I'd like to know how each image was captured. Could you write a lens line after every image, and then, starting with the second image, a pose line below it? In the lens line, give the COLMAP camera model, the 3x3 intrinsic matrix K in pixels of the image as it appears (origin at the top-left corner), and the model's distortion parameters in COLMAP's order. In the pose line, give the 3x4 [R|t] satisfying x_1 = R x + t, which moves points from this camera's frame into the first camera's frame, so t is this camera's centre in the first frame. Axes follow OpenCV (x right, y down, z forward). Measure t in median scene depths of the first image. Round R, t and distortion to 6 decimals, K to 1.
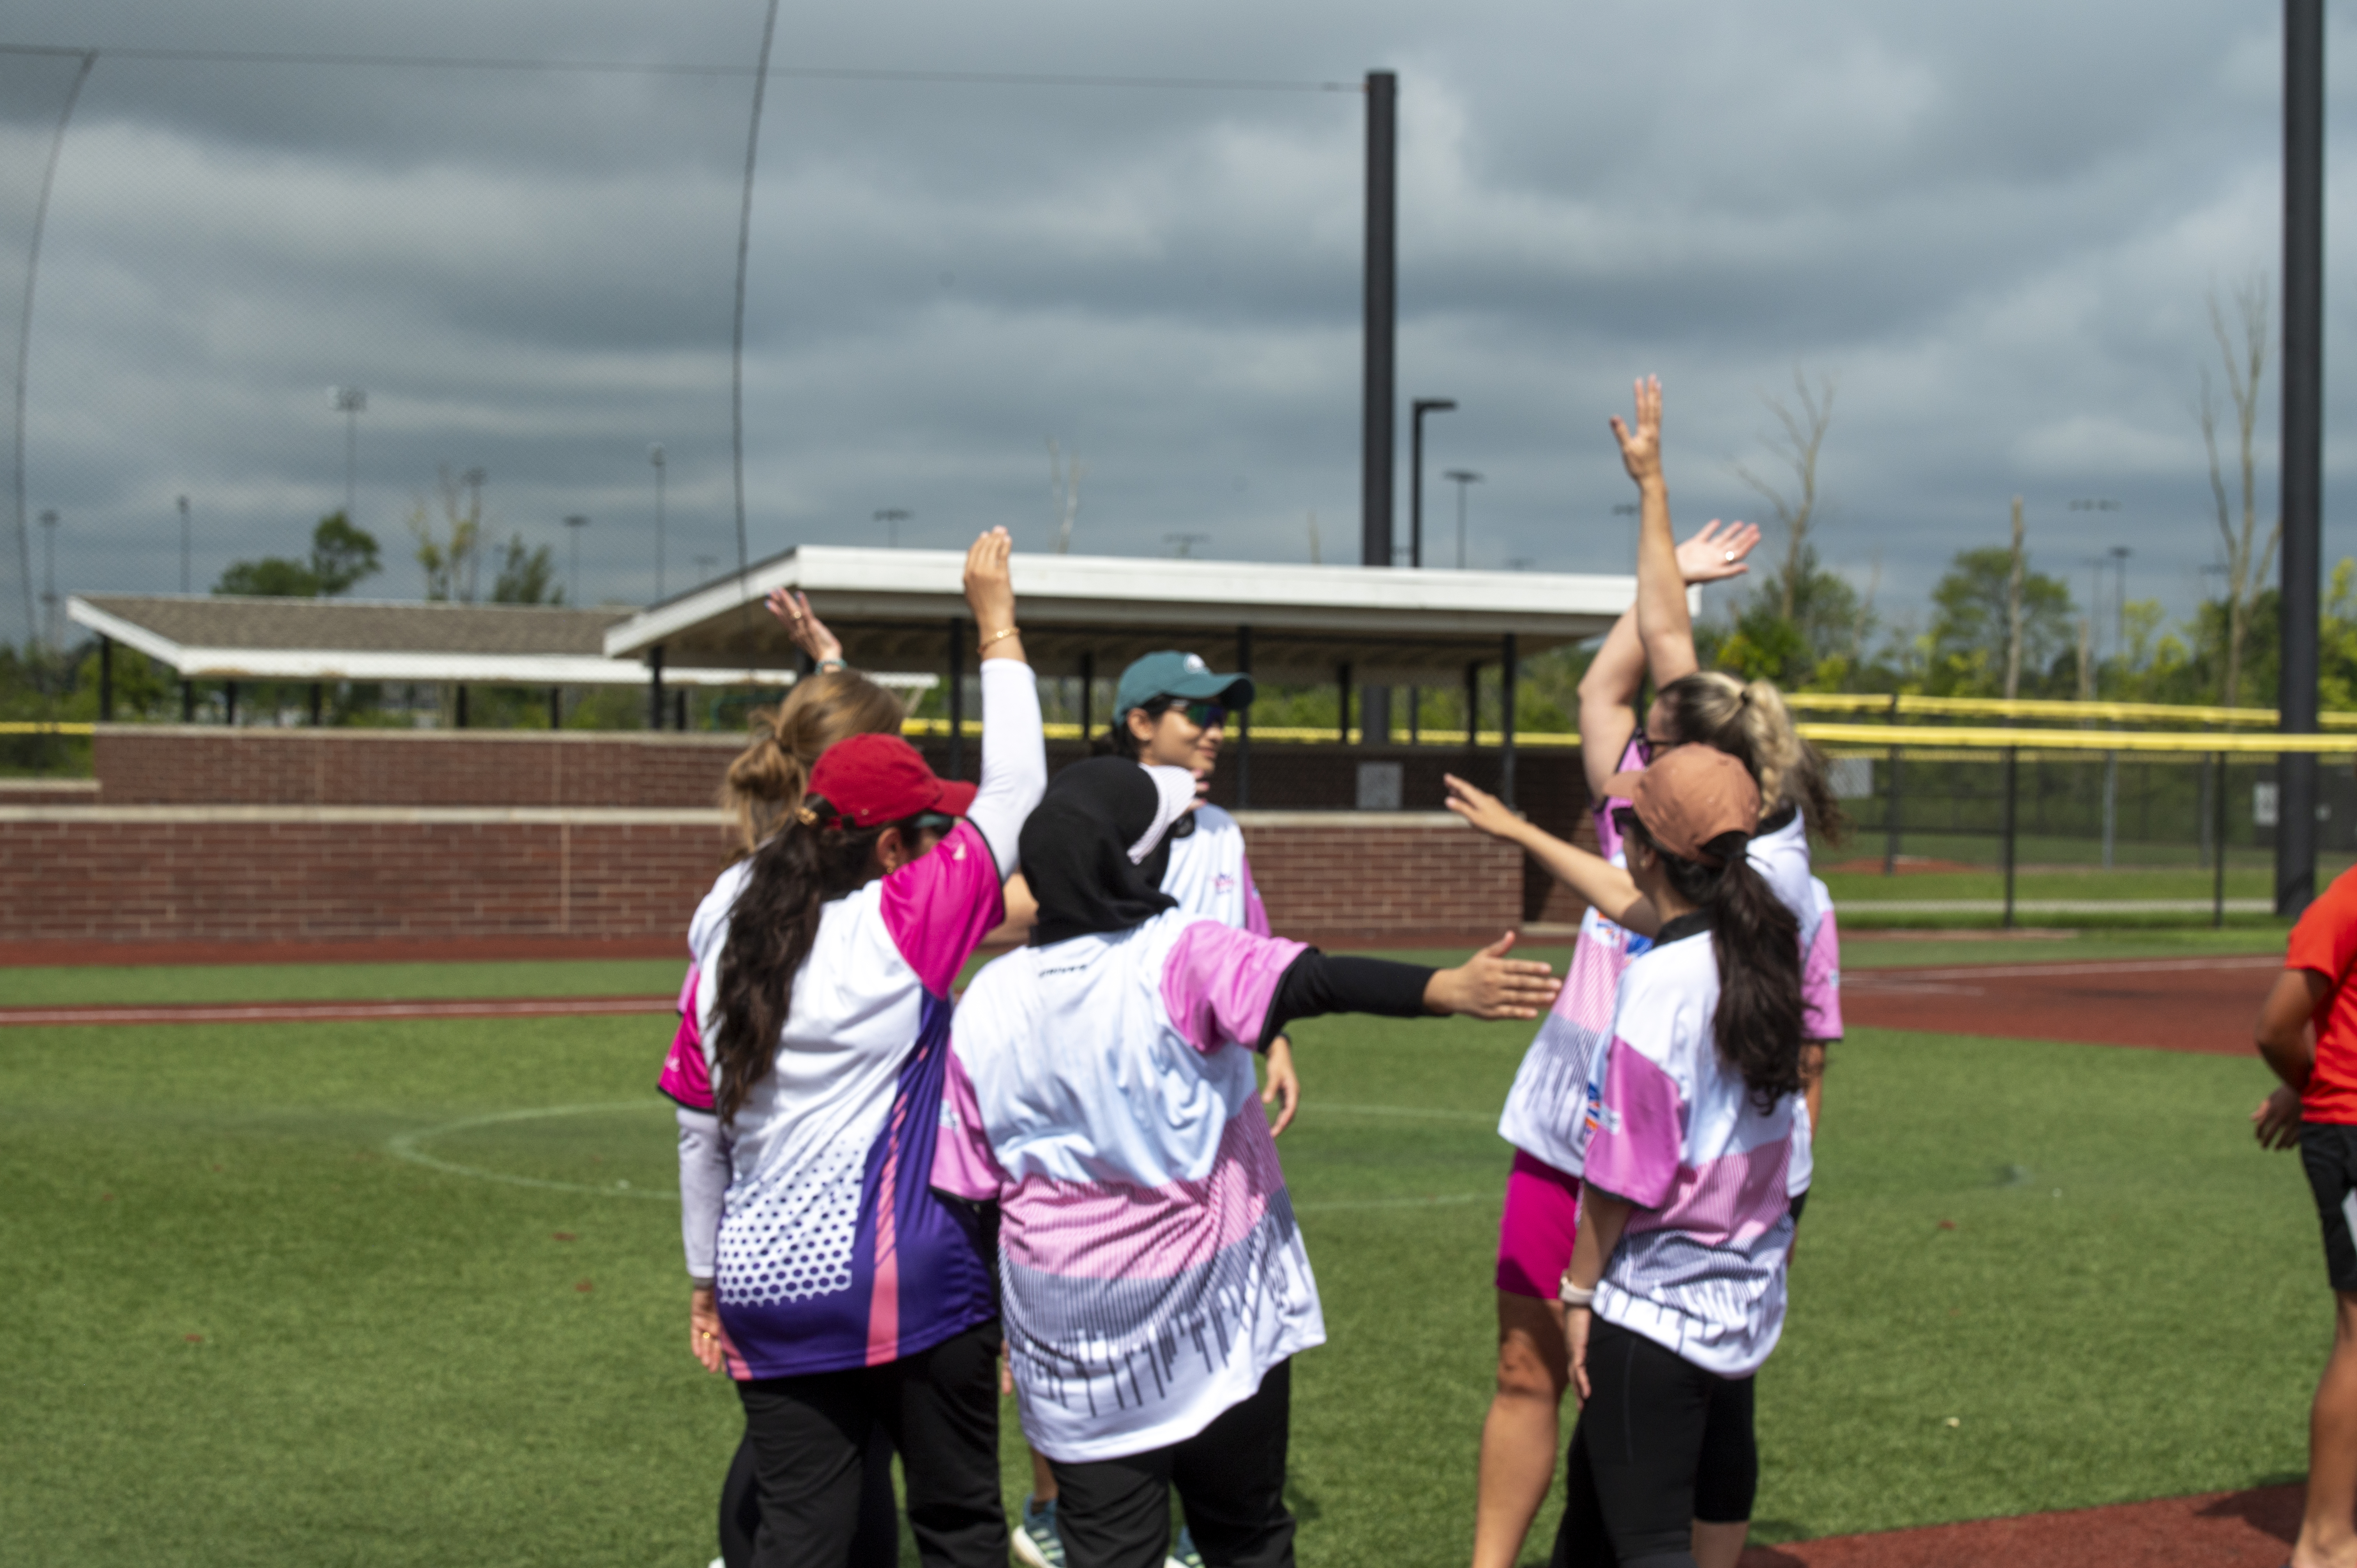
lens RADIAL K [[4727.3, 0, 1178.5], [0, 4727.3, 784.0], [0, 0, 1]] dist [-0.057470, -0.158445]
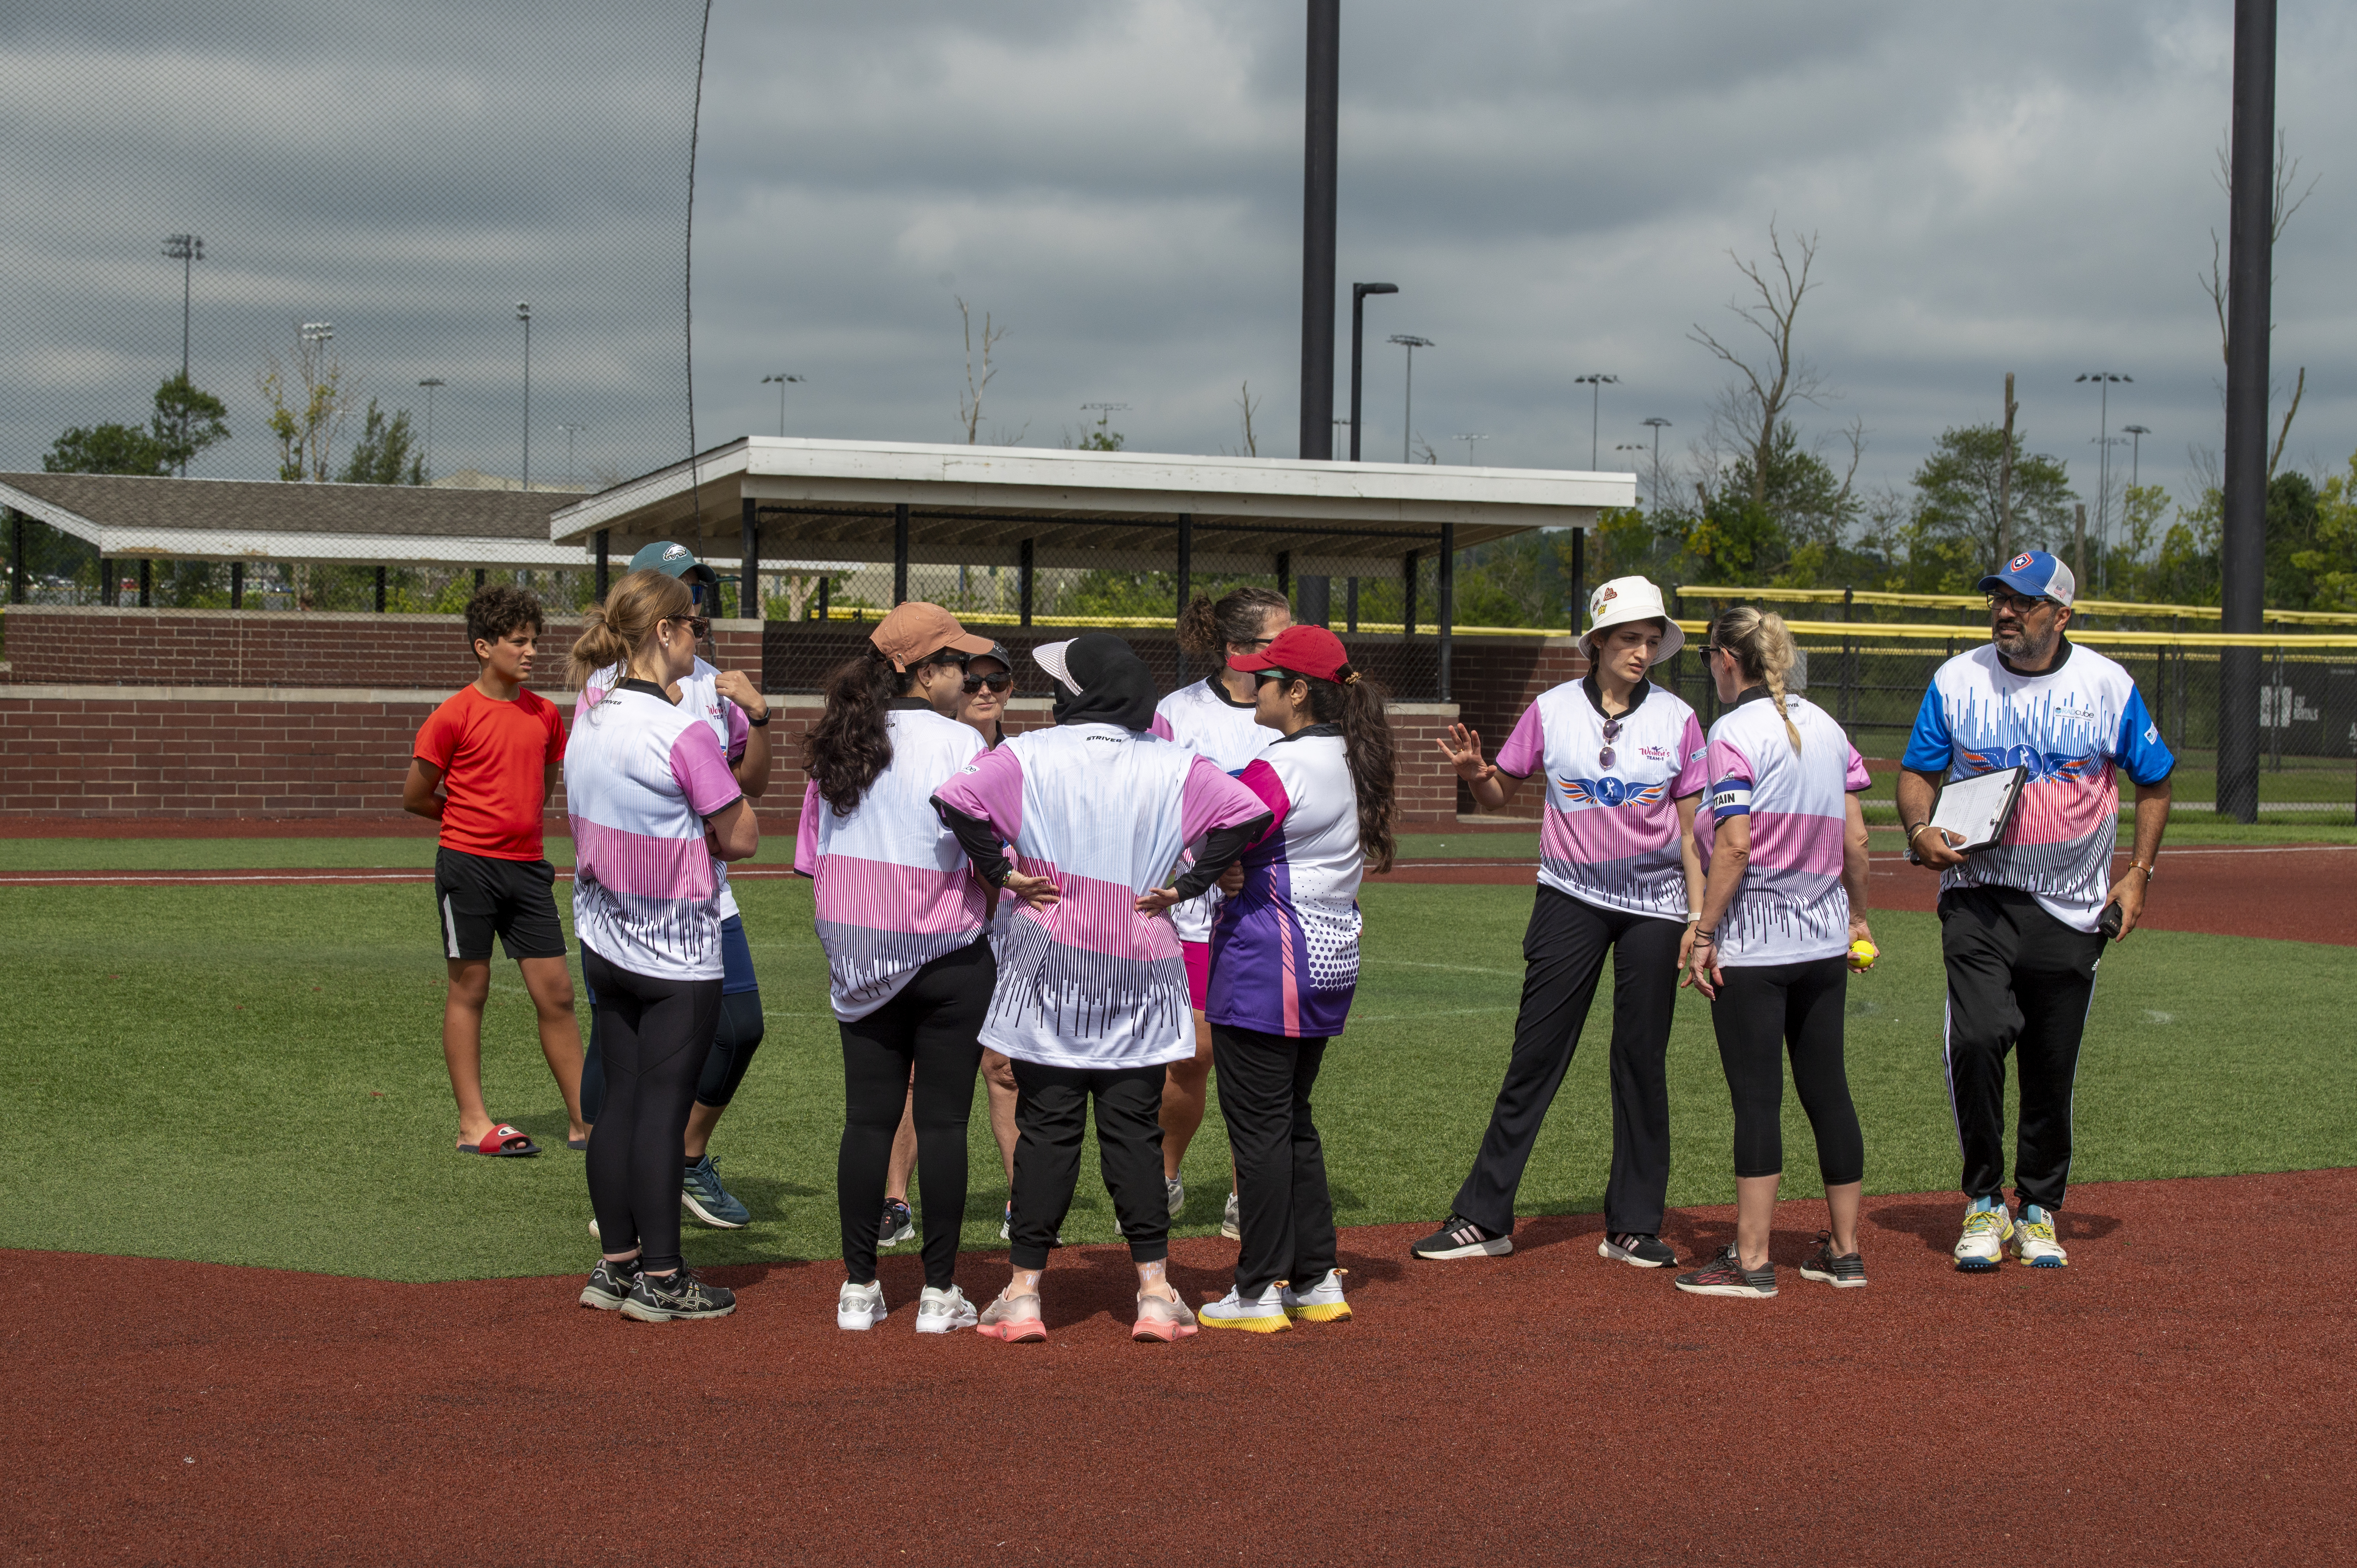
lens RADIAL K [[5422.2, 0, 1178.5], [0, 5422.2, 784.0], [0, 0, 1]] dist [-0.008355, -0.360621]
pose [[0.999821, 0.006880, 0.017616, -0.006567], [-0.007213, 0.999795, 0.018925, 0.001764], [-0.017482, -0.019049, 0.999666, -0.144423]]
